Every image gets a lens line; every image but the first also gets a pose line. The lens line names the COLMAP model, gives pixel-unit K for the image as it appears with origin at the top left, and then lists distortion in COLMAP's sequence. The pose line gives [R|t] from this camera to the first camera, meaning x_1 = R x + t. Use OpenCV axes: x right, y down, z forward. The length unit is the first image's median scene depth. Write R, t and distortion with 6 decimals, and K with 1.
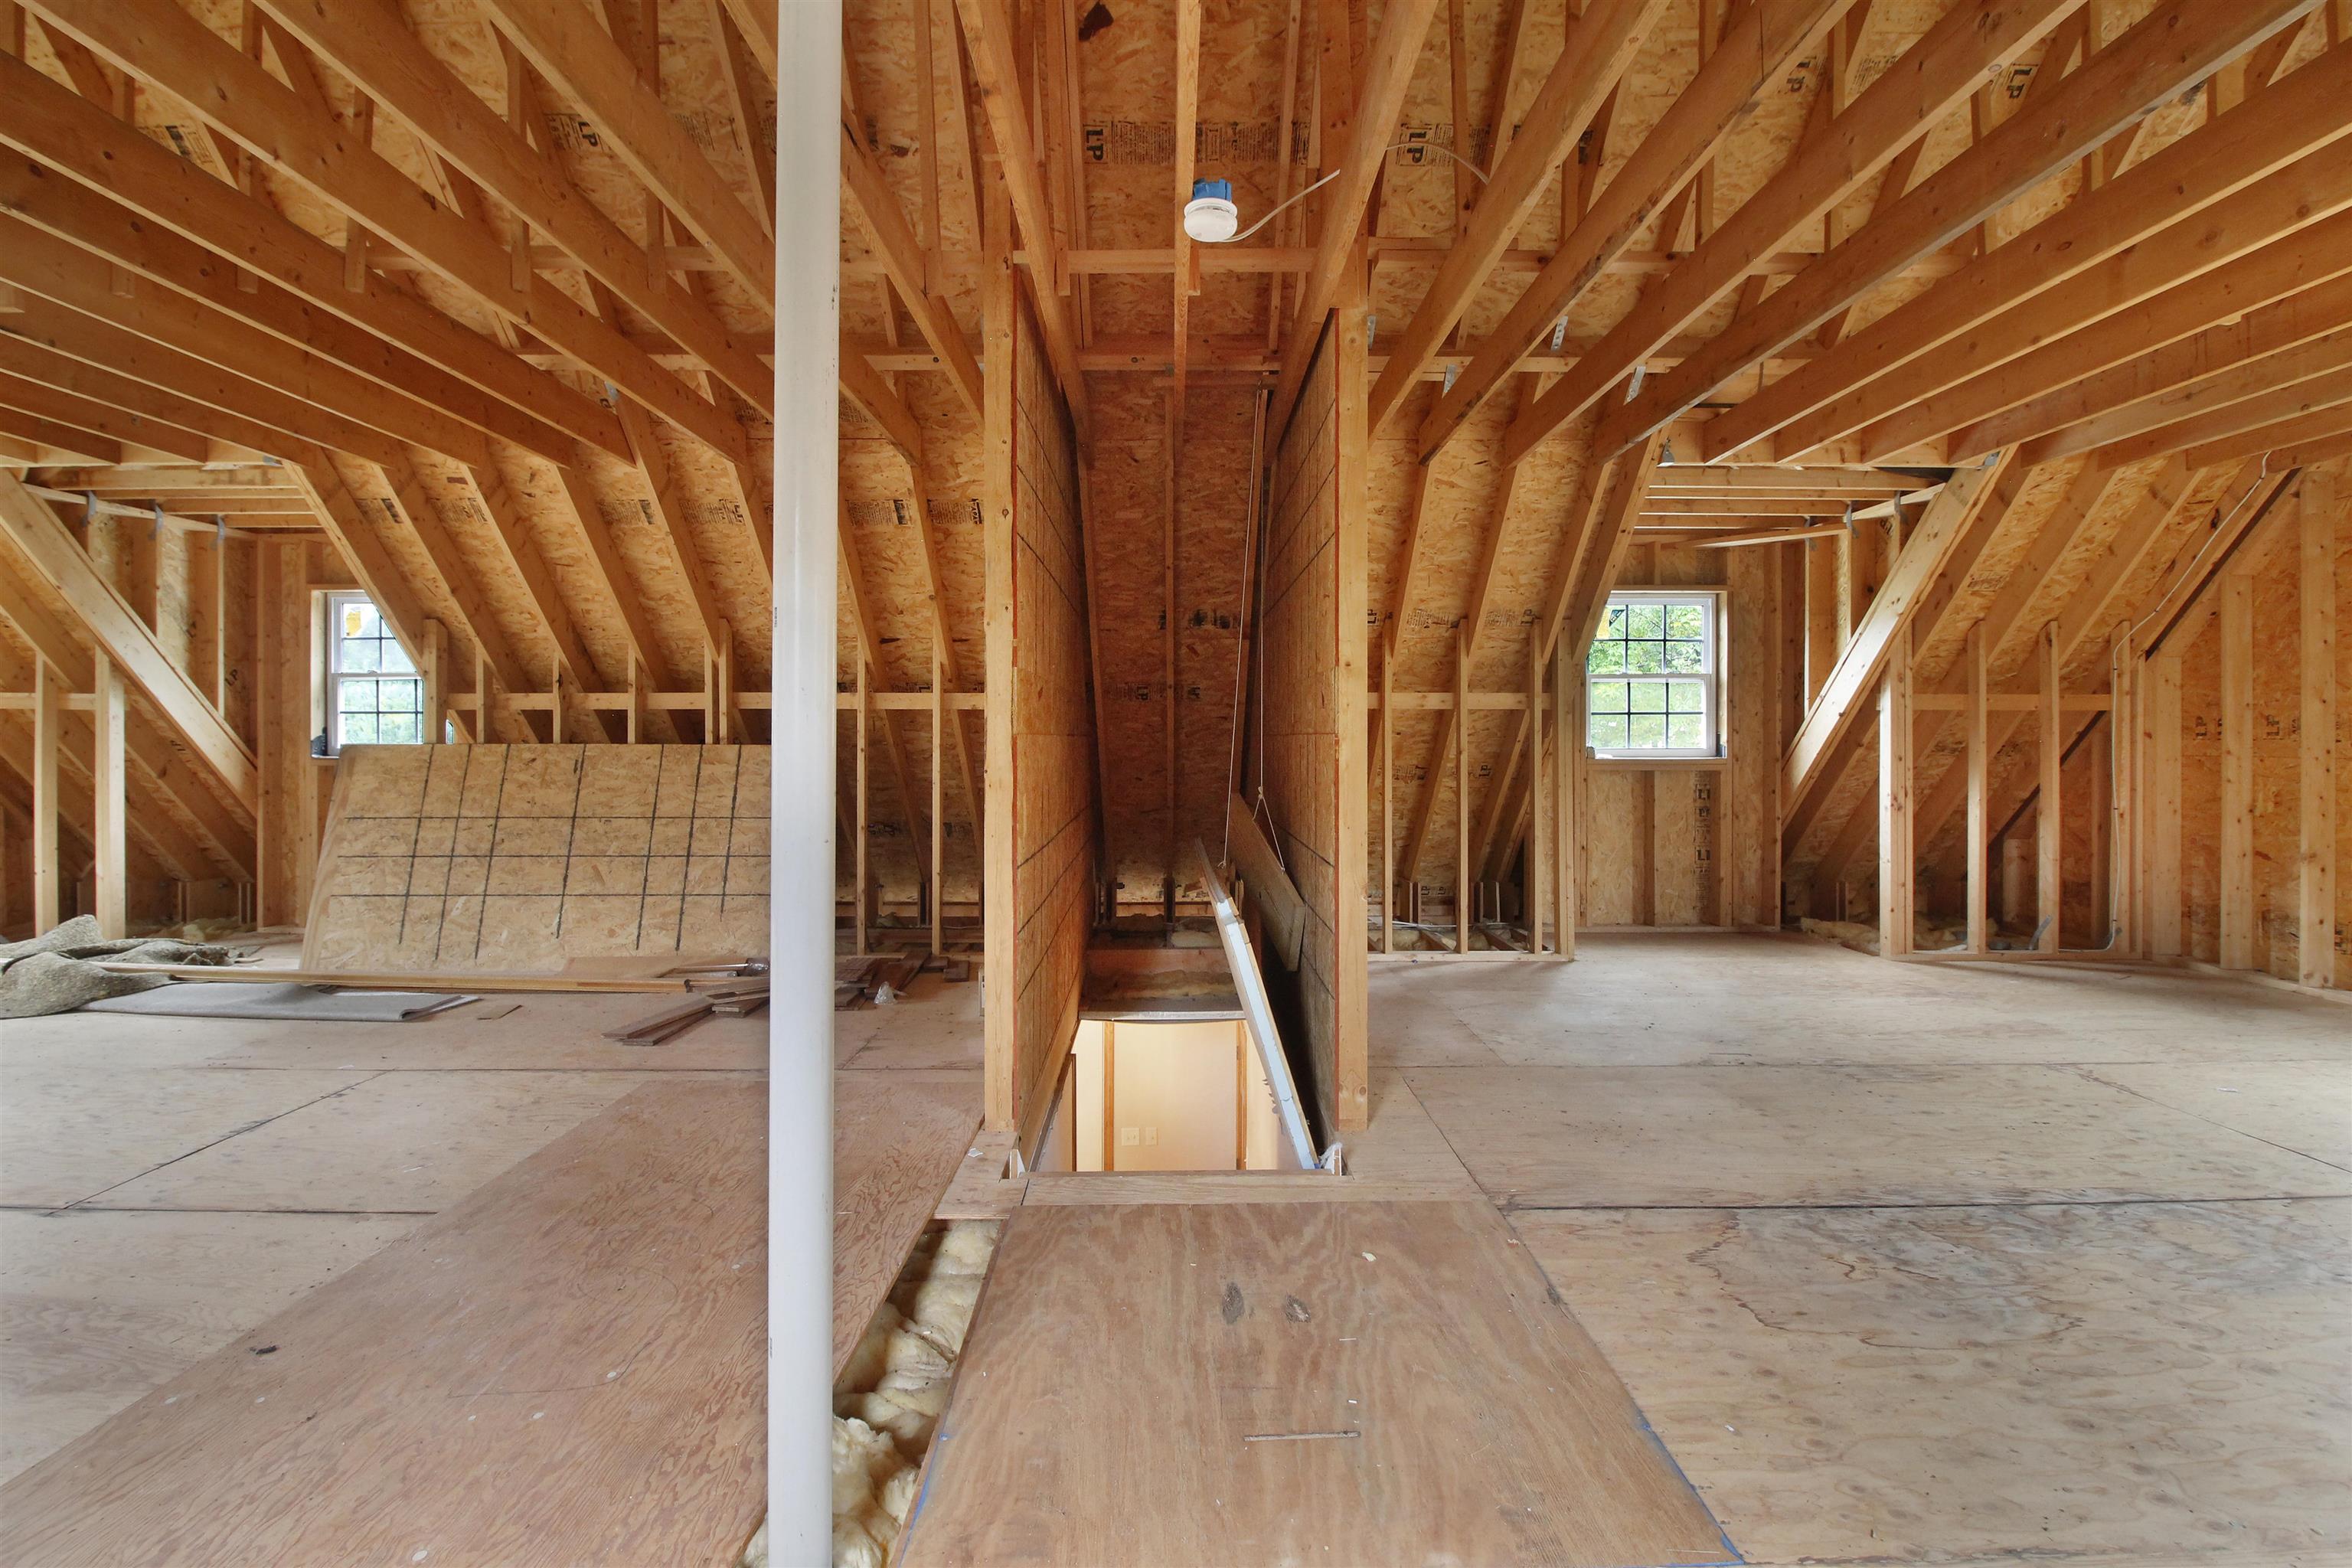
lens RADIAL K [[1095.6, 0, 1172.4], [0, 1095.6, 751.2], [0, 0, 1]] dist [-0.003342, -0.010191]
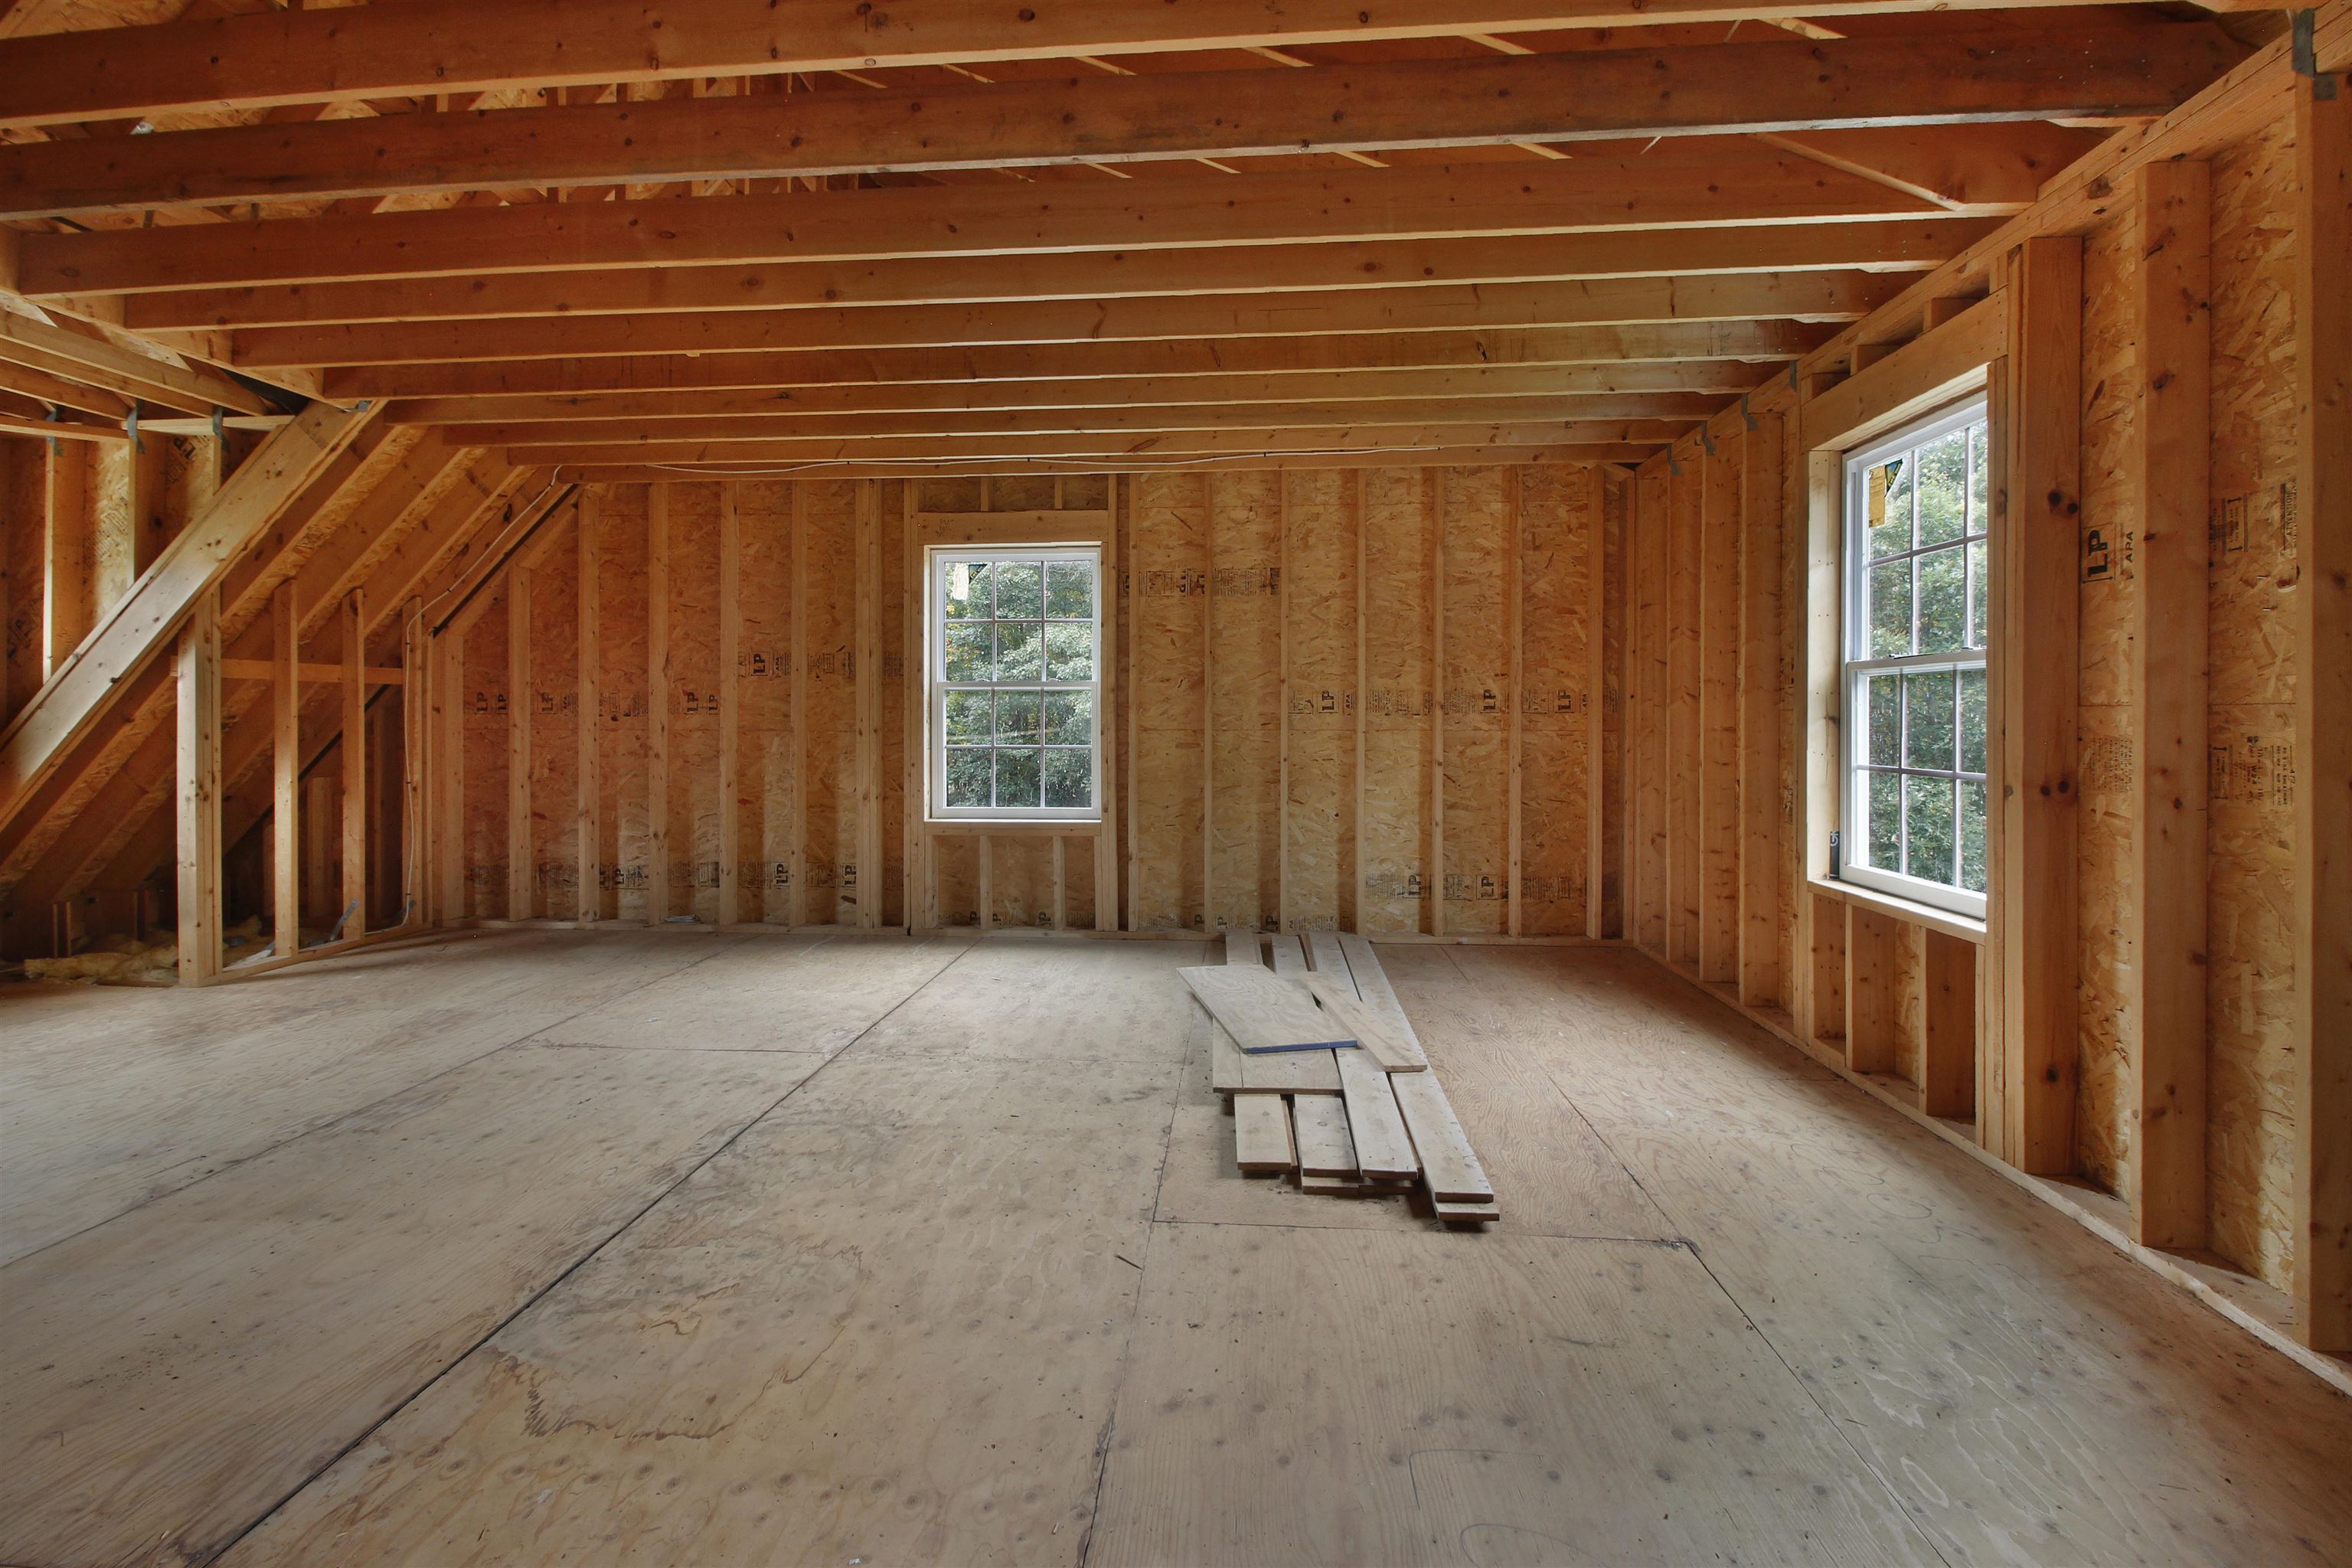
lens RADIAL K [[1105.9, 0, 1174.0], [0, 1105.9, 720.7], [0, 0, 1]] dist [0.001158, -0.012341]
pose [[0.085488, -0.004846, 0.996327, -0.189707], [0.008335, 0.999957, 0.004149, -0.005969], [-0.996304, 0.007950, 0.085525, 0.456012]]
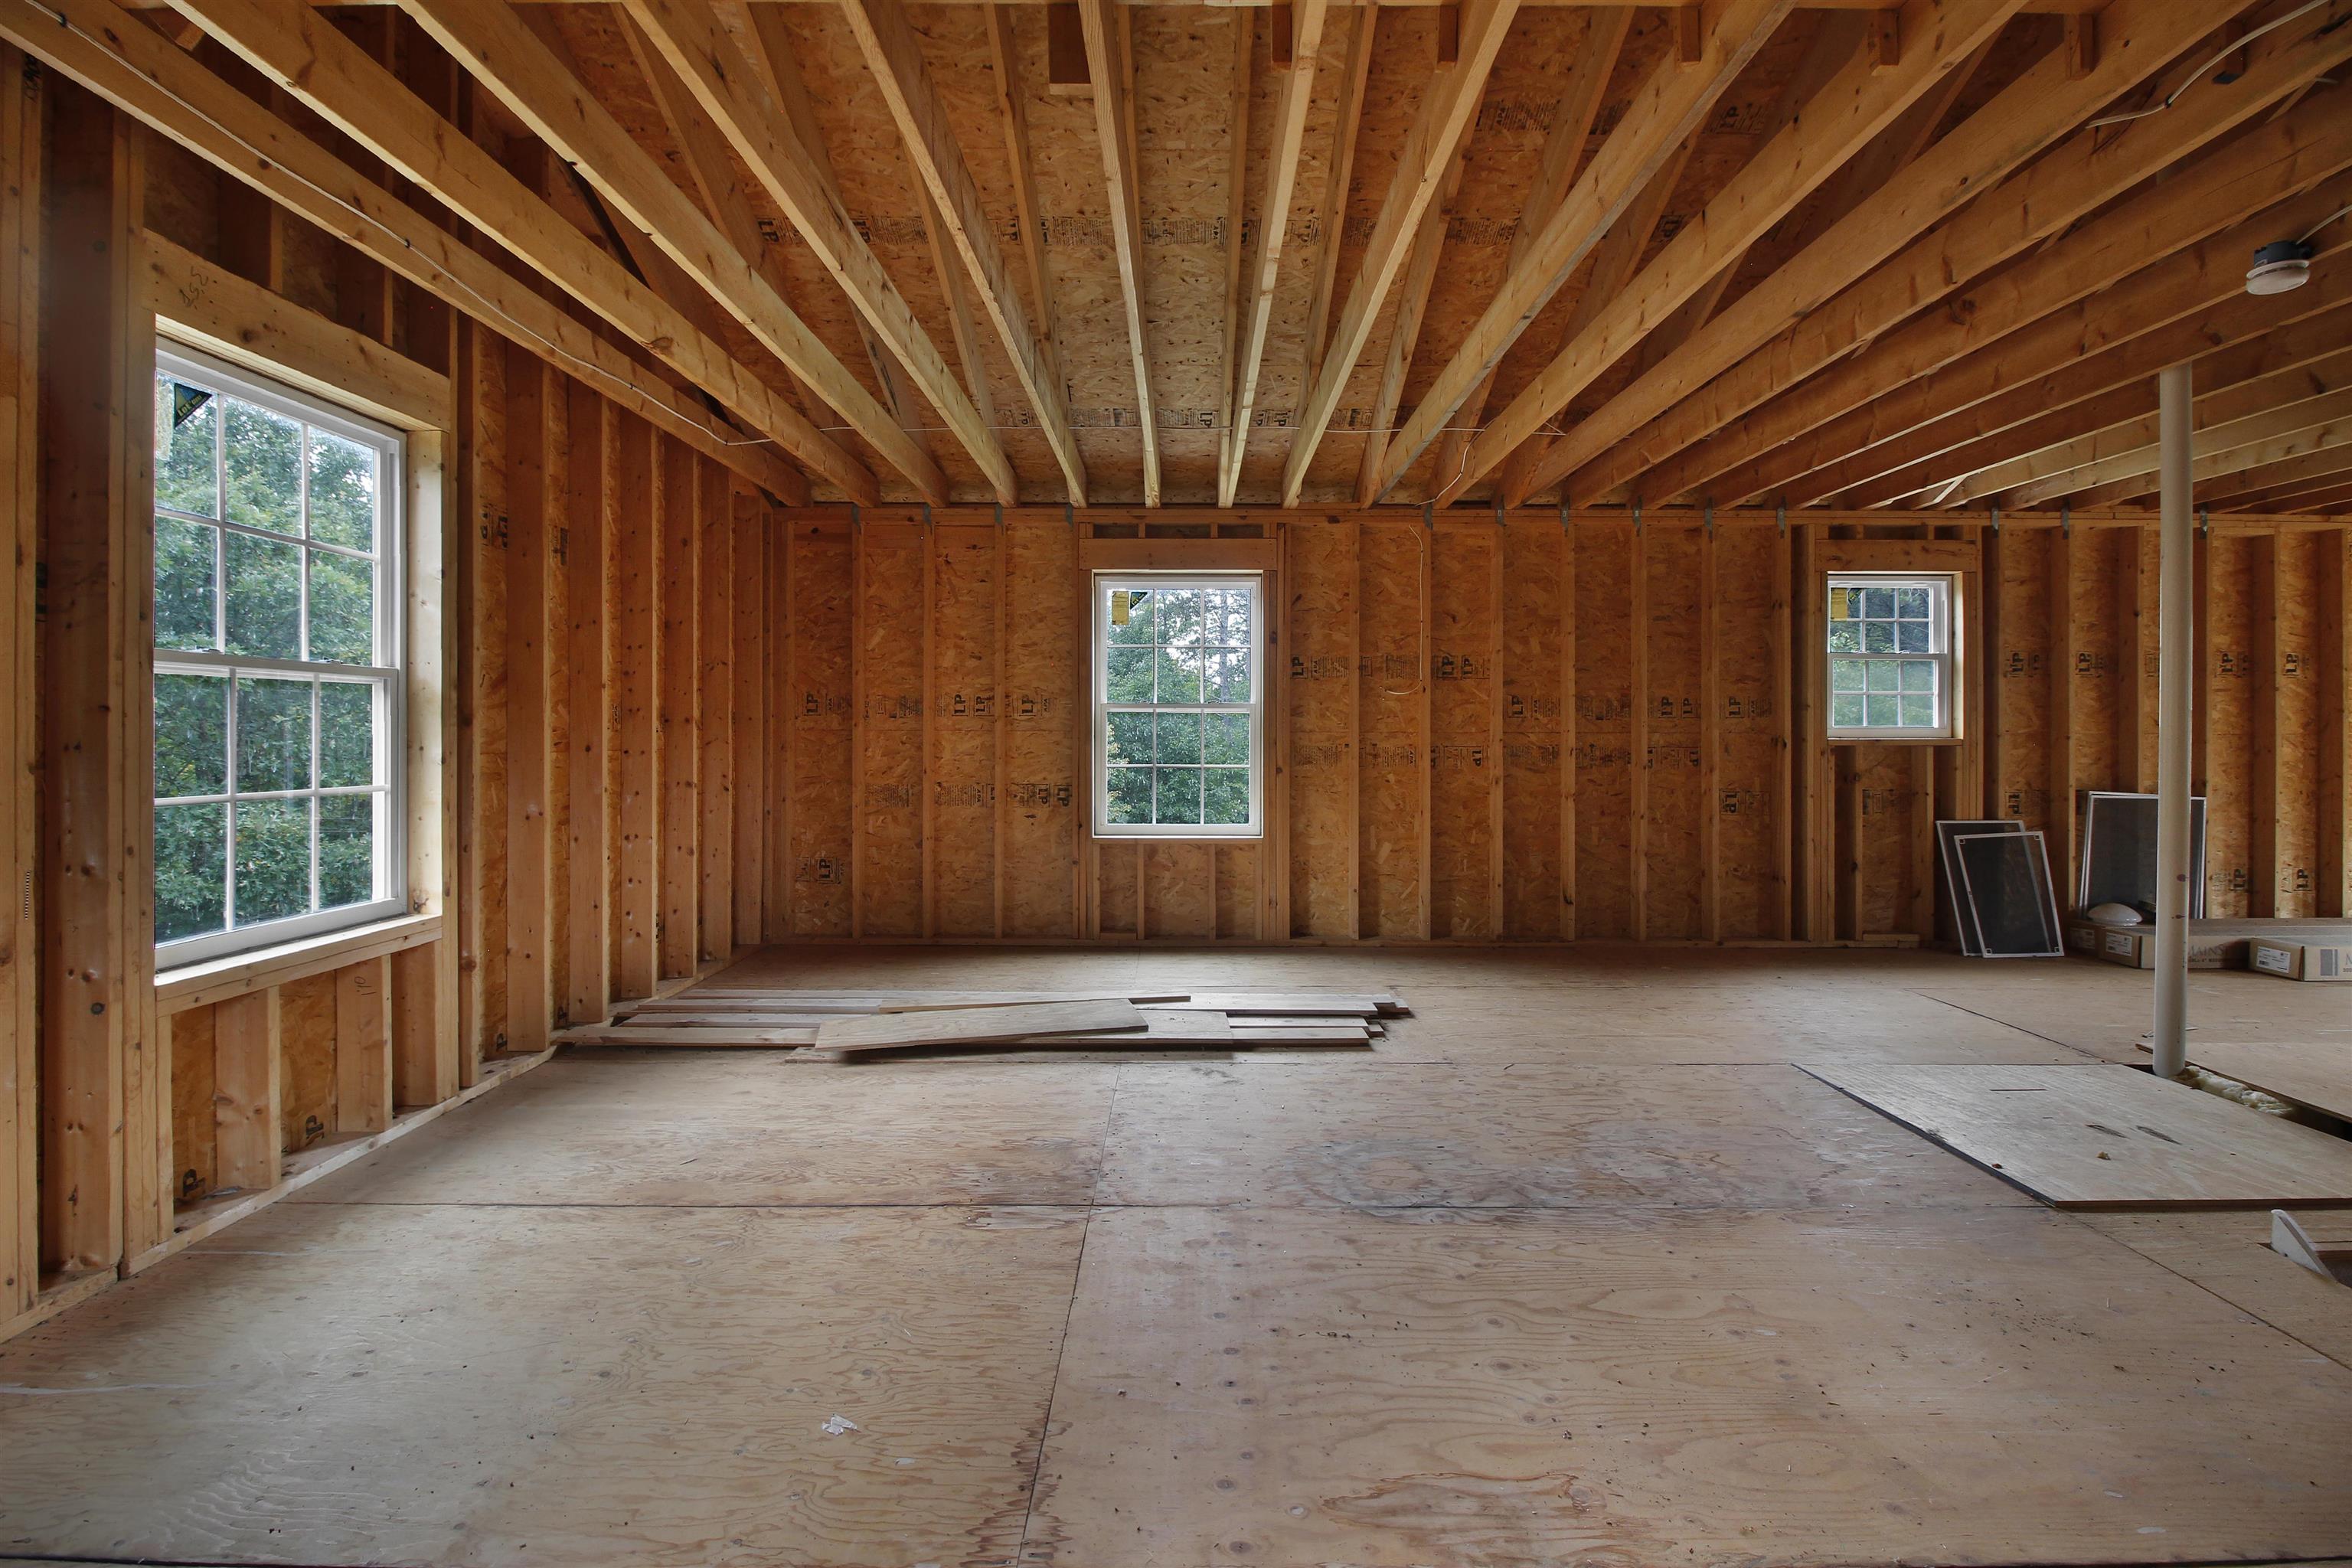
lens RADIAL K [[1105.9, 0, 1174.0], [0, 1105.9, 720.7], [0, 0, 1]] dist [0.001158, -0.012341]
pose [[-0.999927, -0.007697, 0.009330, 1.078249], [-0.007778, 0.999933, -0.008620, -0.011215], [-0.009263, -0.008691, -0.999919, 1.990631]]
